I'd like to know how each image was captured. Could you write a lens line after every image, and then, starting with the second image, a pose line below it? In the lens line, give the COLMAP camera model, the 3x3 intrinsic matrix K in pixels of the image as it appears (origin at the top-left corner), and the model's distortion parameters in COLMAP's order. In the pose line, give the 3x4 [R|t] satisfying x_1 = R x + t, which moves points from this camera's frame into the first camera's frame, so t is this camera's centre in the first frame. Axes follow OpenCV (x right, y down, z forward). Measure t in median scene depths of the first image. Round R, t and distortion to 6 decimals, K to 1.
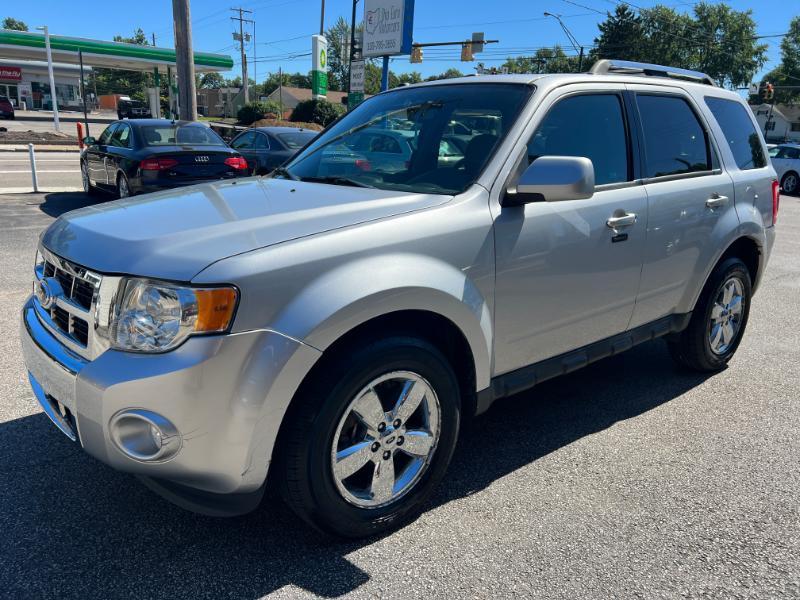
lens RADIAL K [[609.1, 0, 400.0], [0, 609.1, 300.0], [0, 0, 1]] dist [0.054360, -0.065403]
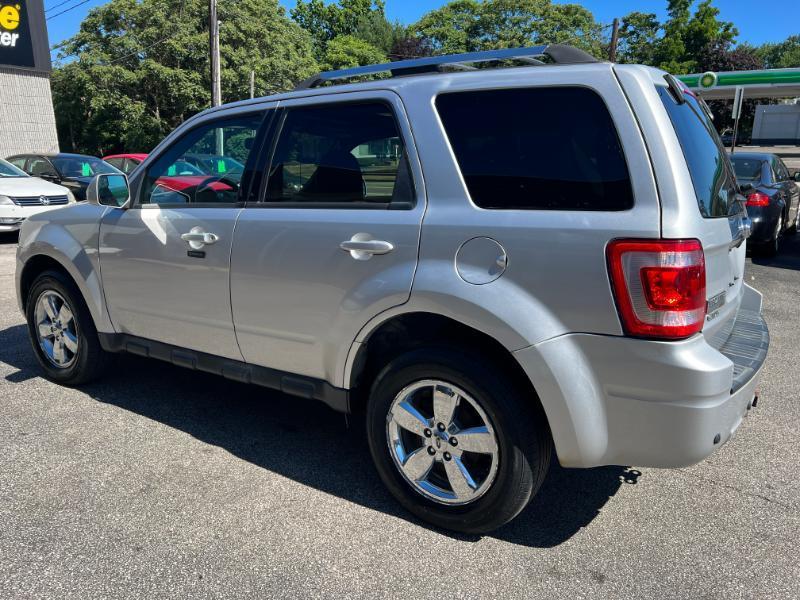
lens RADIAL K [[609.1, 0, 400.0], [0, 609.1, 300.0], [0, 0, 1]] dist [0.054360, -0.065403]
pose [[0.274890, 0.187320, -0.943052, 0.461065], [-0.244972, 0.962113, 0.119700, -0.074835], [0.929744, 0.198117, 0.310364, 0.322957]]
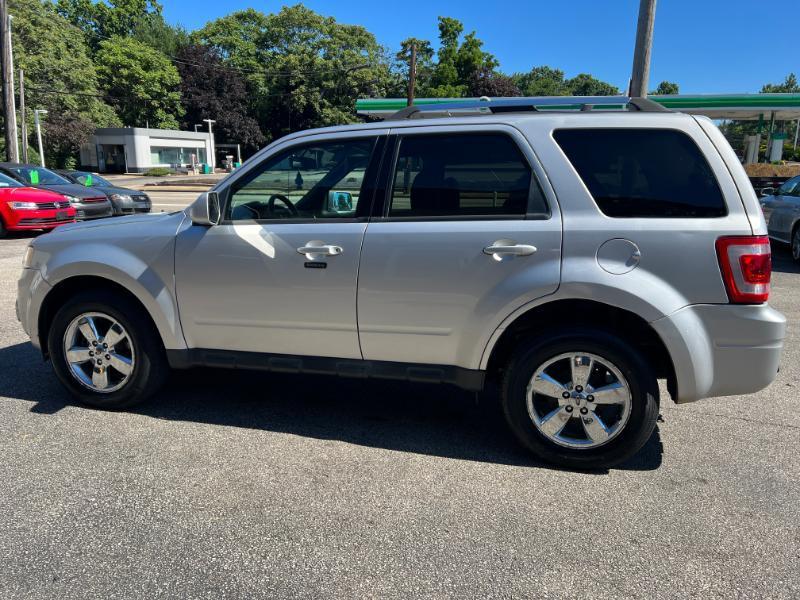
lens RADIAL K [[612.0, 0, 399.6], [0, 612.0, 293.4], [0, 0, 1]] dist [0.044717, -0.054209]
pose [[0.581807, 0.134638, -0.802106, 0.435306], [-0.204481, 0.978740, 0.015967, -0.031684], [0.787203, 0.154726, 0.596969, 0.144323]]
